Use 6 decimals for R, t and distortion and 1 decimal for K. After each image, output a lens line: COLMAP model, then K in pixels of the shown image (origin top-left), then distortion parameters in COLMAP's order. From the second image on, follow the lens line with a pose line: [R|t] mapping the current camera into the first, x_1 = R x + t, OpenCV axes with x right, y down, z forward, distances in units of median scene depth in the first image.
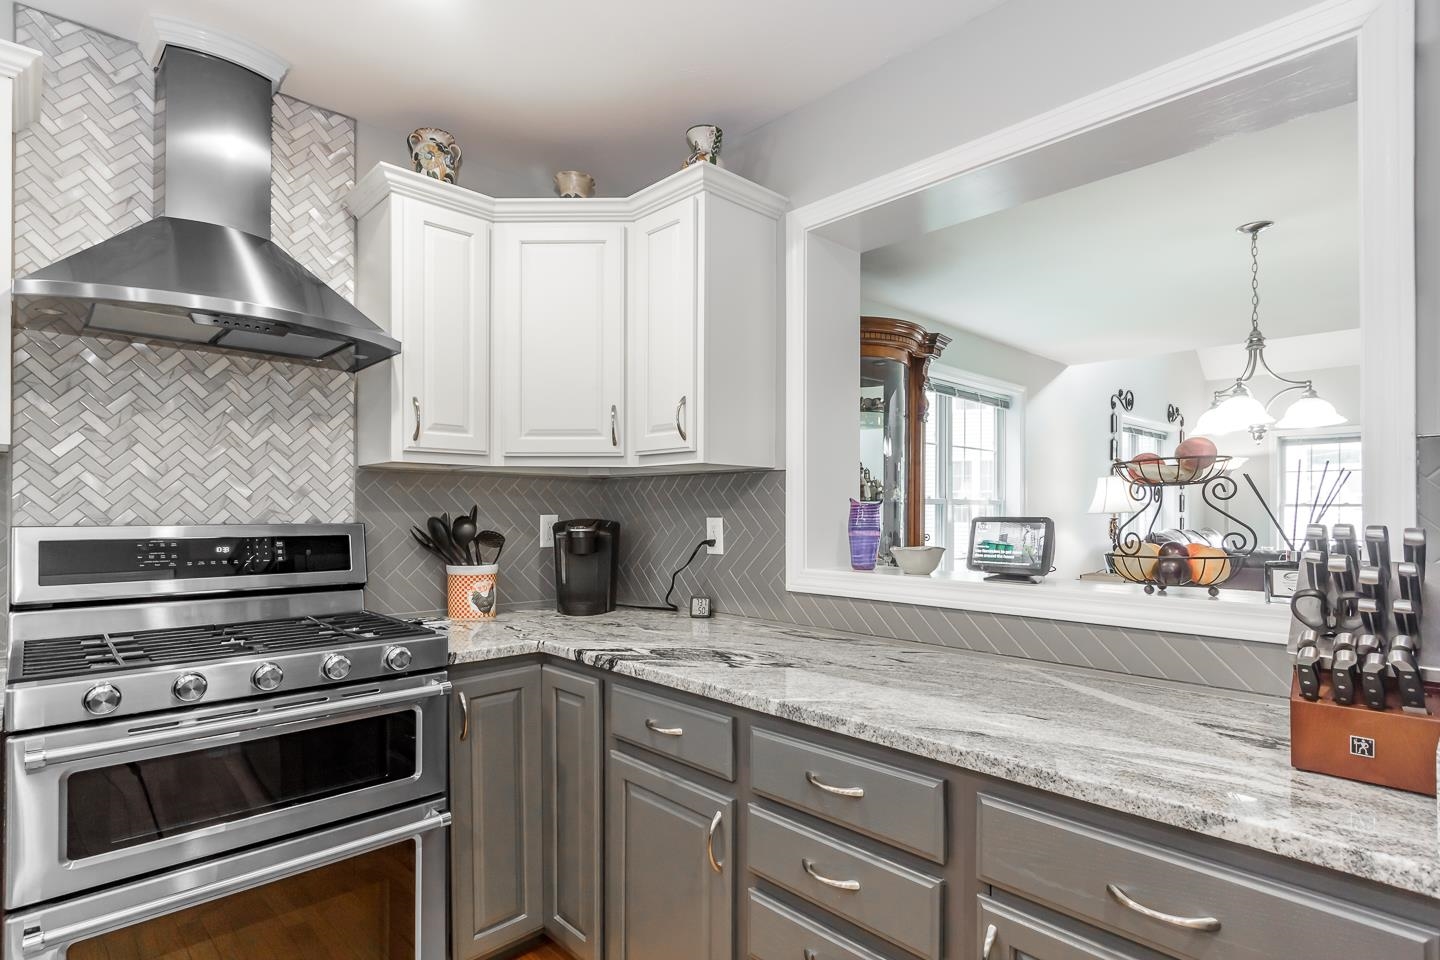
lens RADIAL K [[734.9, 0, 706.2], [0, 734.9, 512.7], [0, 0, 1]] dist [0.004301, -0.001544]
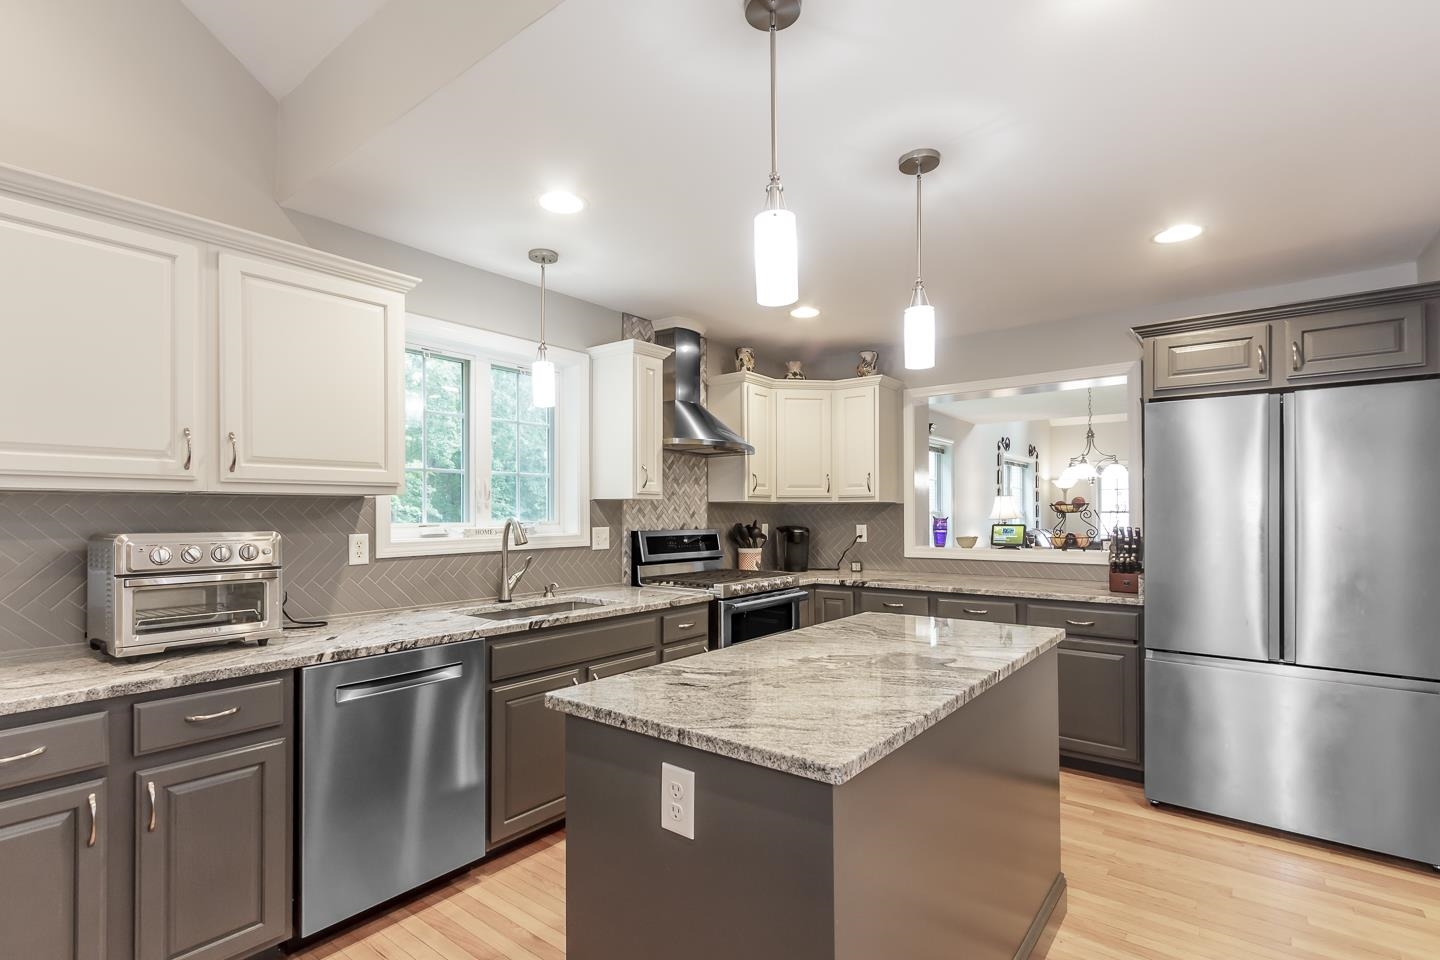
lens RADIAL K [[695.6, 0, 693.4], [0, 695.6, 519.2], [0, 0, 1]] dist [0.006474, 0.001209]
pose [[0.990055, -0.006371, 0.140534, -0.893737], [0.005806, 0.999973, 0.004428, -0.025188], [-0.140559, -0.003568, 0.990066, -1.100554]]
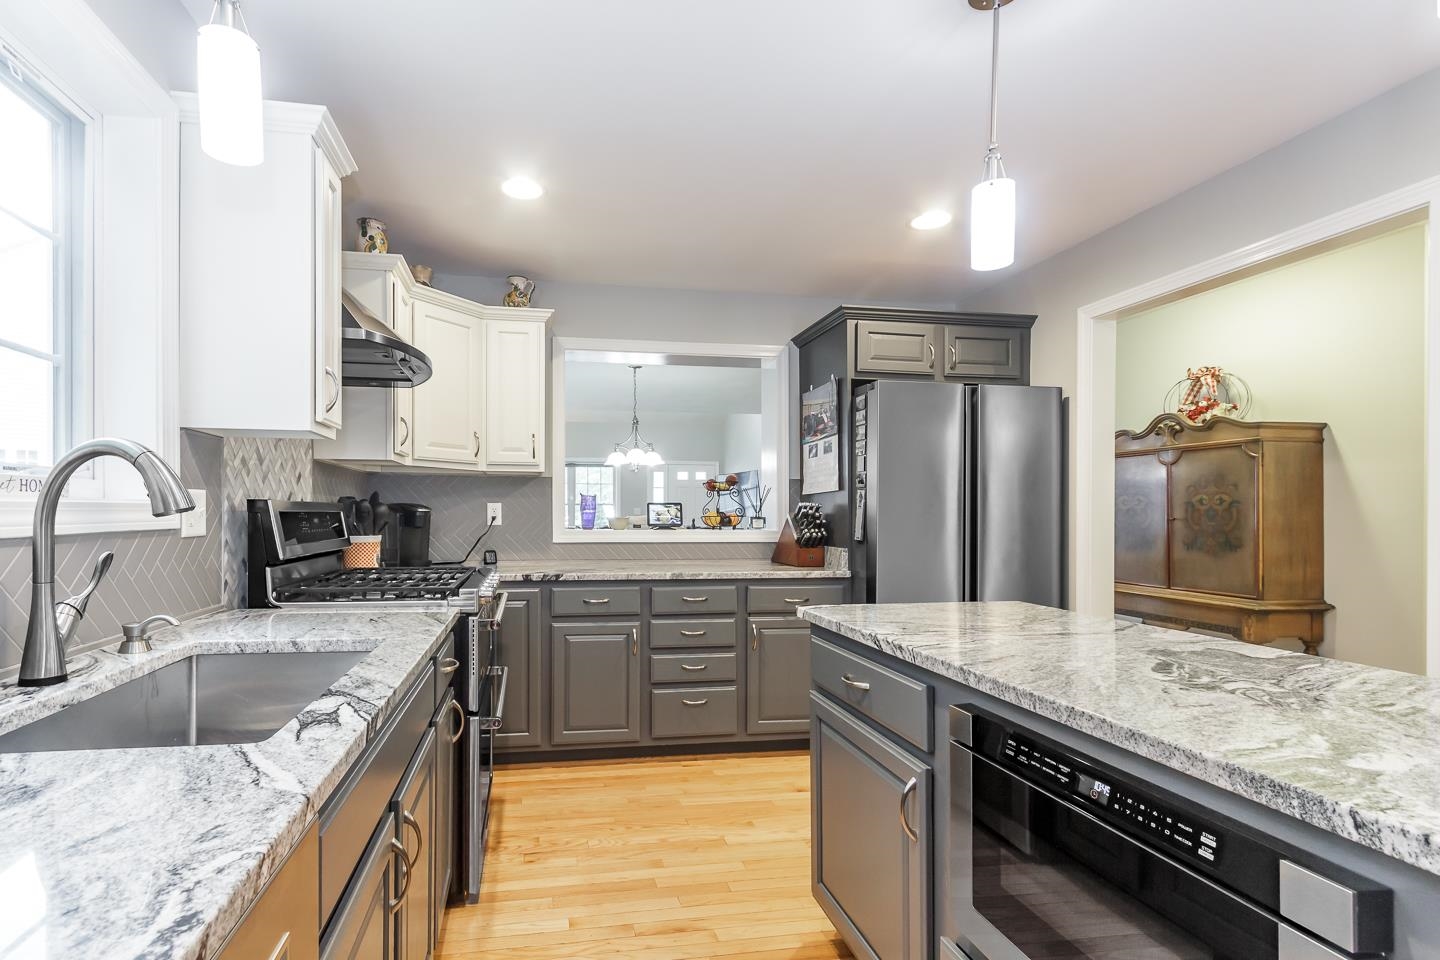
lens RADIAL K [[695.6, 0, 645.8], [0, 695.6, 517.1], [0, 0, 1]] dist [0.006474, 0.001209]
pose [[0.554113, -0.004569, 0.832429, -1.297570], [-0.001594, 0.999977, 0.006549, 0.032558], [-0.832440, -0.004956, 0.554093, -0.167965]]
